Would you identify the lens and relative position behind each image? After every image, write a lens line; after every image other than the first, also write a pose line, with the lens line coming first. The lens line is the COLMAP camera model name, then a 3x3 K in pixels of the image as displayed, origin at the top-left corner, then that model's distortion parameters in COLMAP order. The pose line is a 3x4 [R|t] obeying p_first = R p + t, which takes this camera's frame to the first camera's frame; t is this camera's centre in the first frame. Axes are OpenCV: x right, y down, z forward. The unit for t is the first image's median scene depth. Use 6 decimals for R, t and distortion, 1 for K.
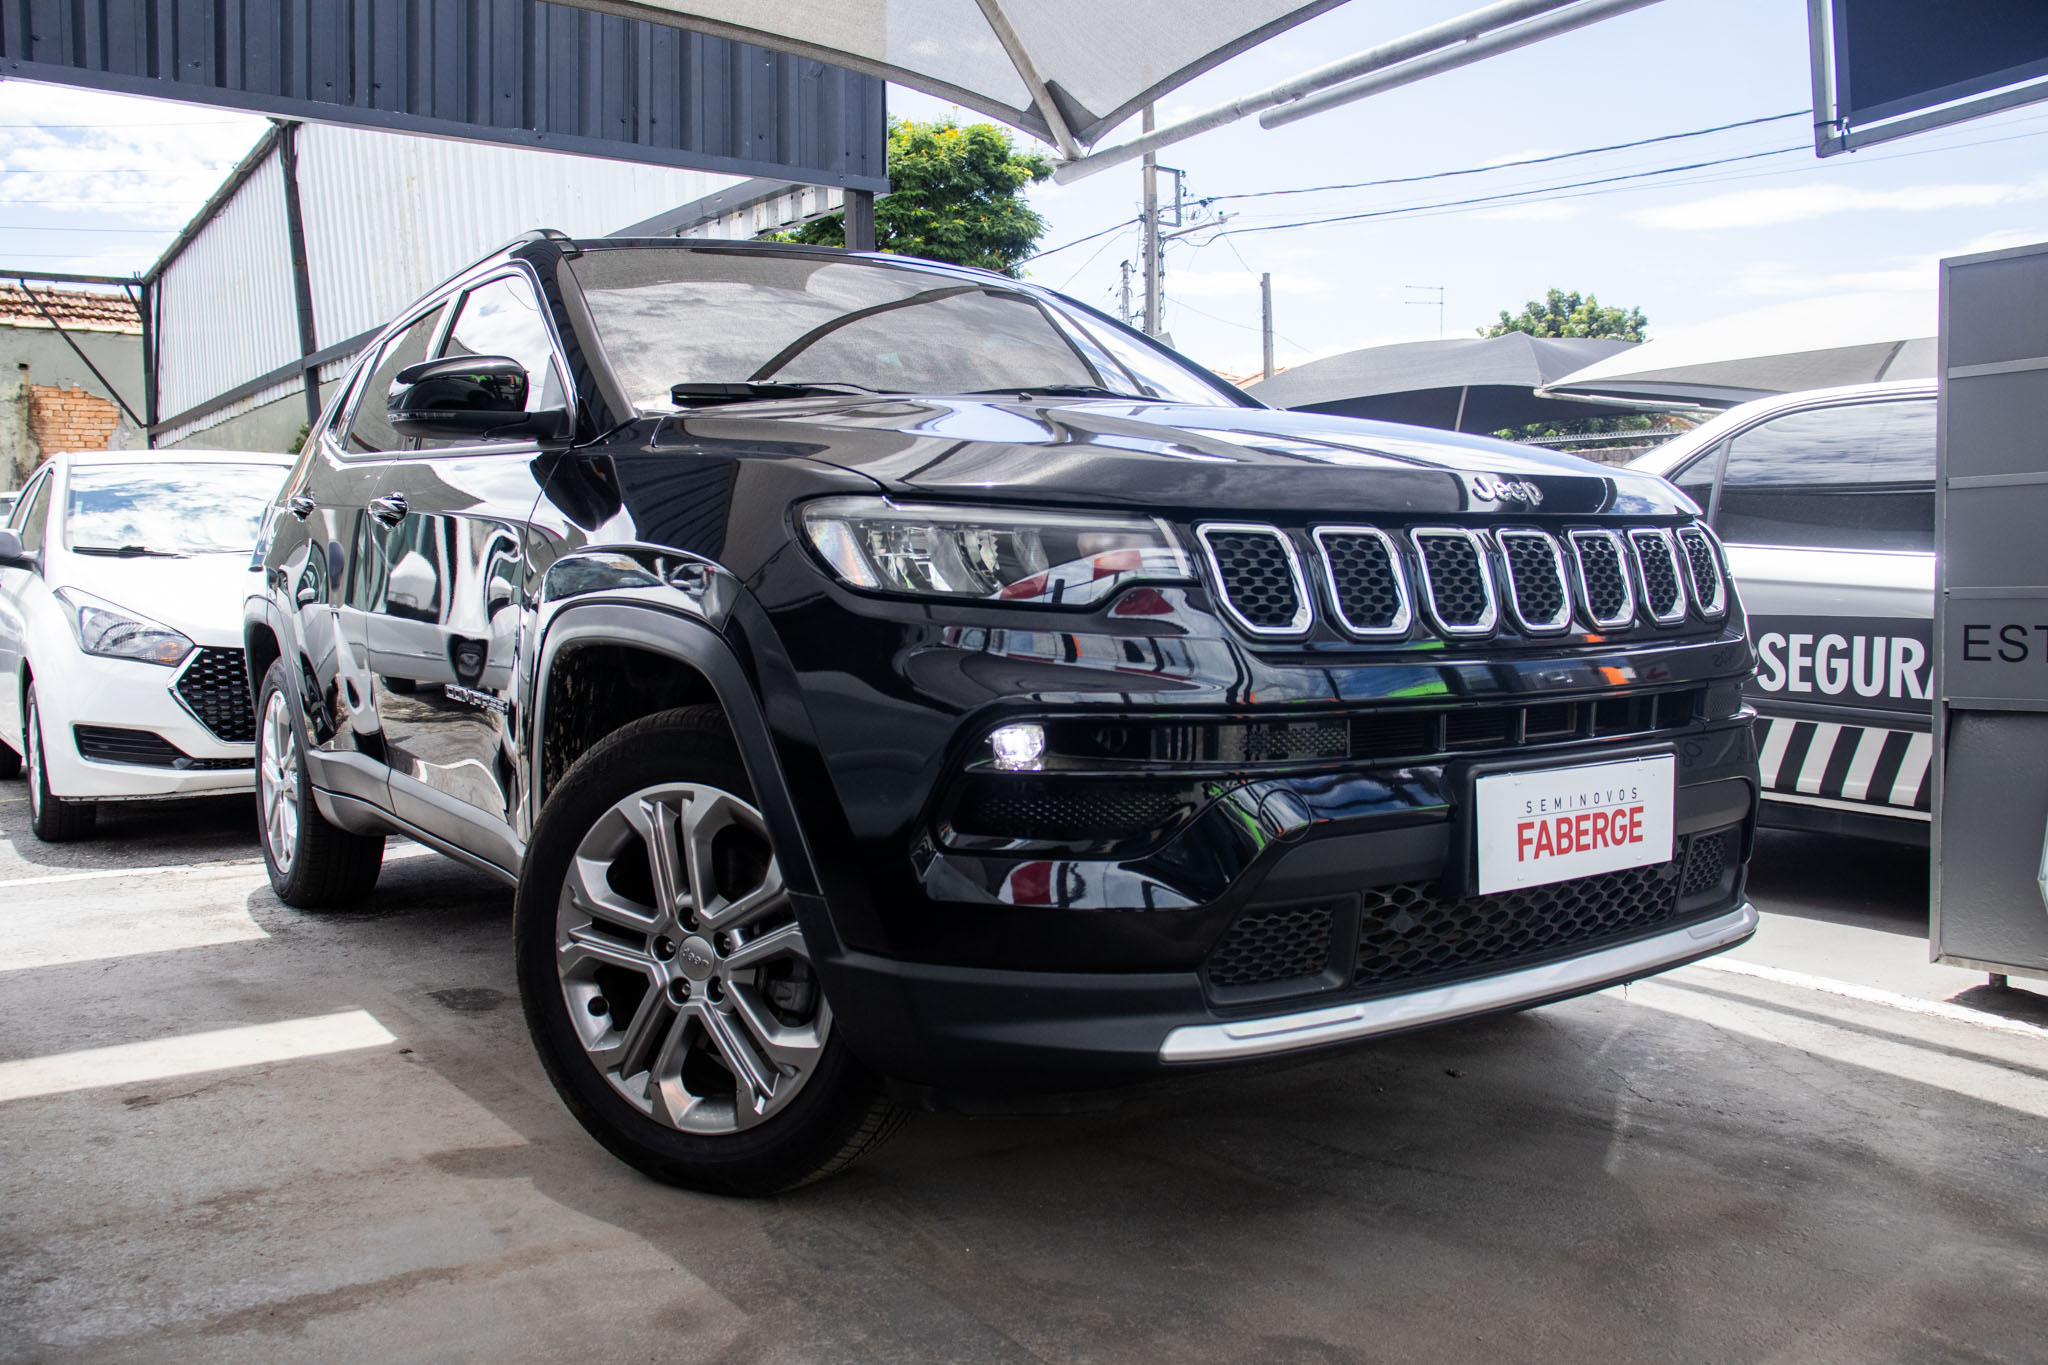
lens RADIAL K [[1804.4, 0, 1020.8], [0, 1804.4, 635.6], [0, 0, 1]] dist [-0.158397, 0.118789]
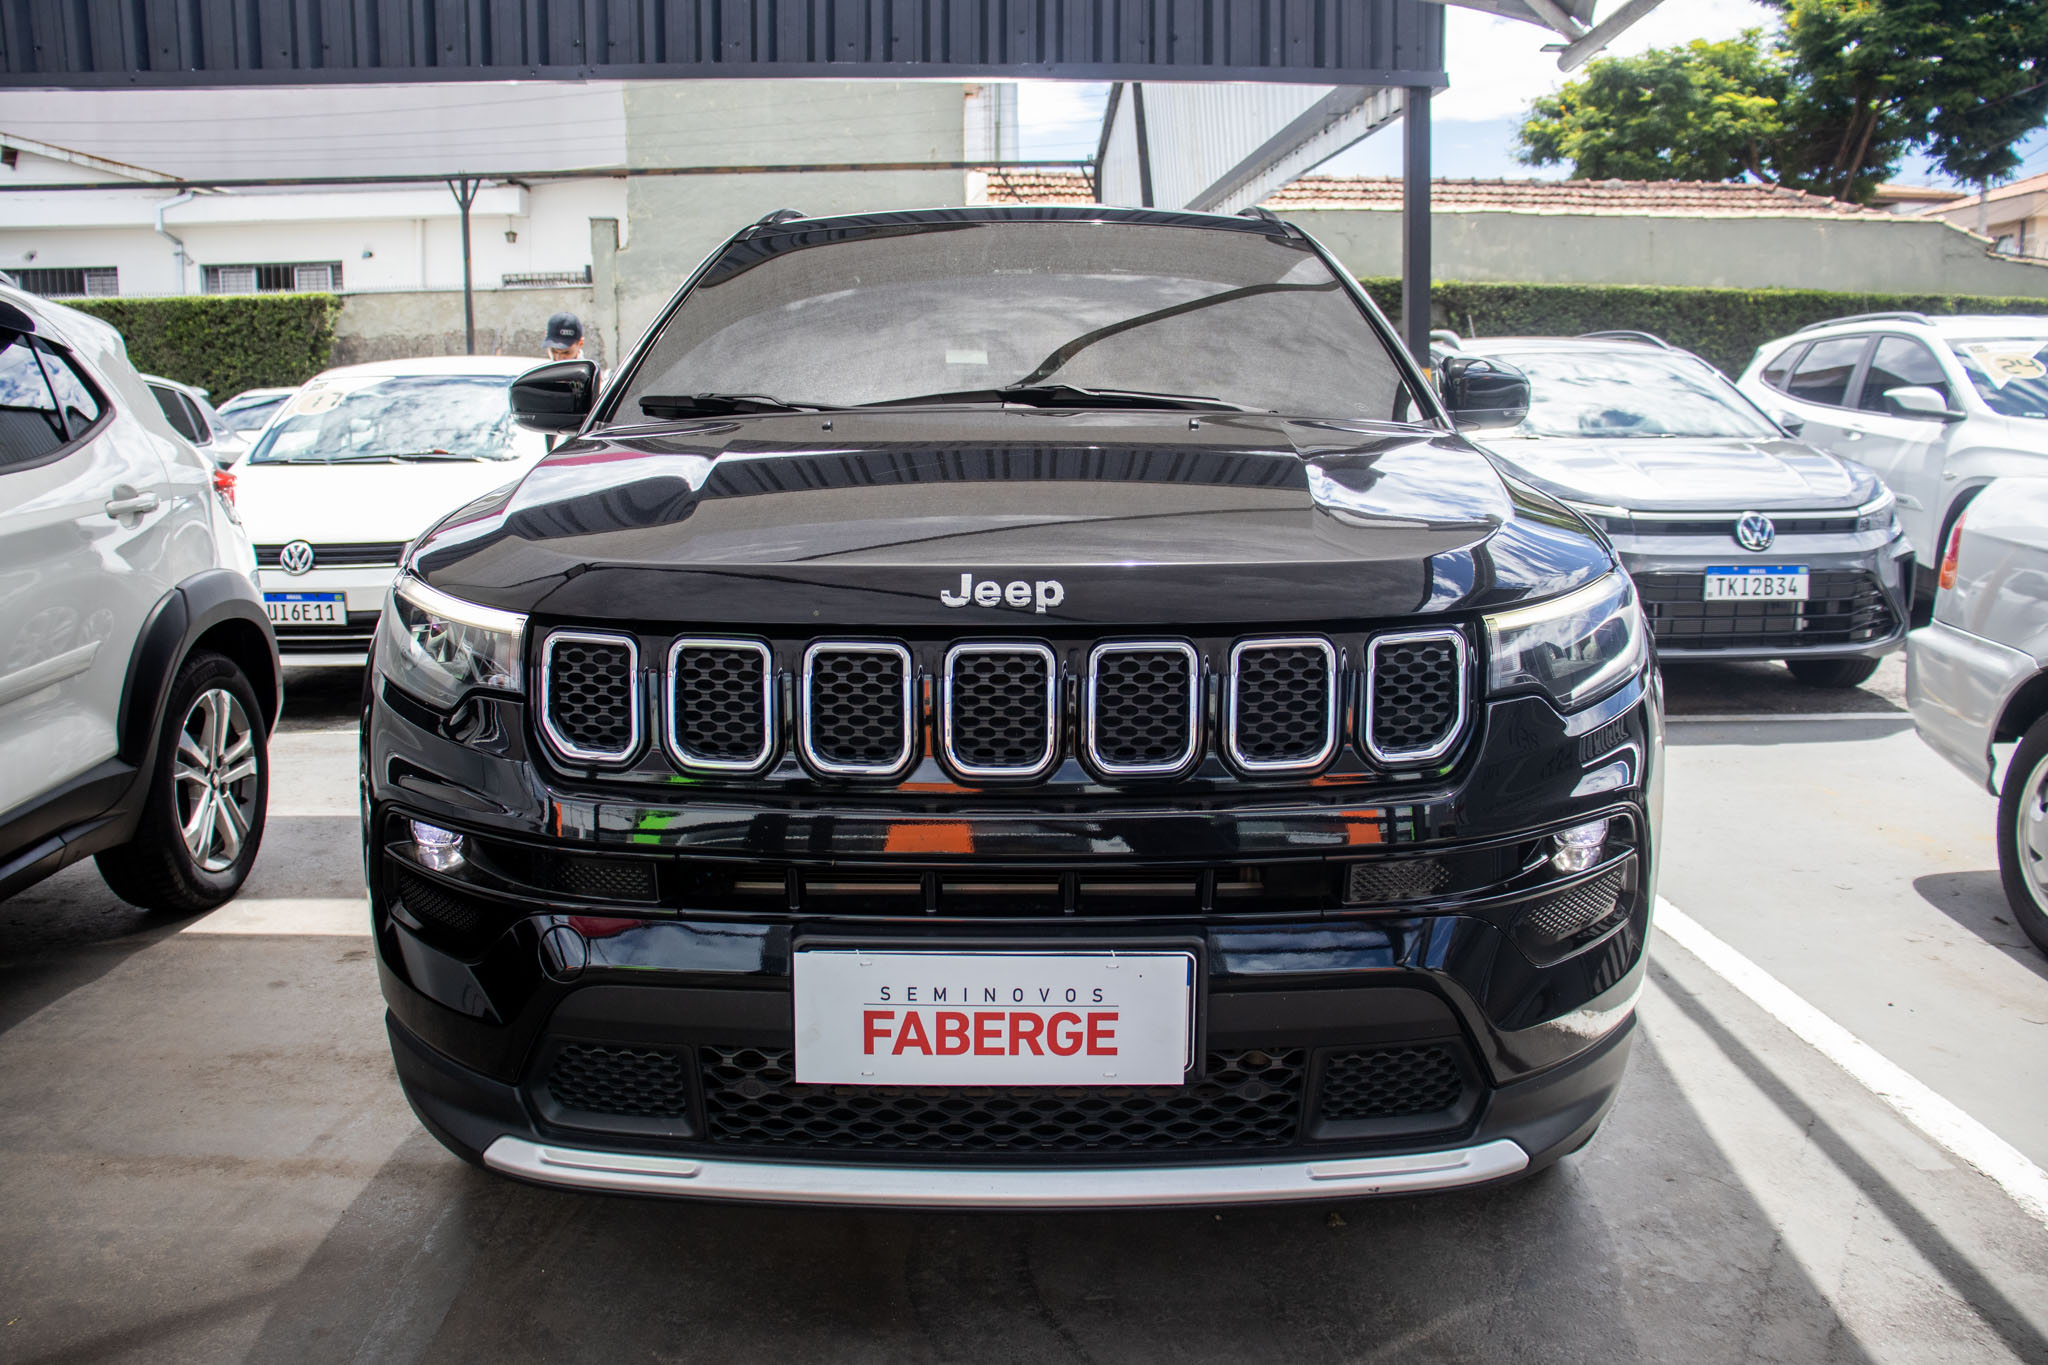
lens RADIAL K [[1717.9, 0, 995.7], [0, 1717.9, 637.6], [0, 0, 1]] dist [-0.179790, 0.137752]
pose [[0.806631, 0.086574, -0.584681, 0.748203], [-0.023371, 0.993113, 0.114808, -0.155183], [0.590593, -0.078943, 0.803099, 0.389629]]
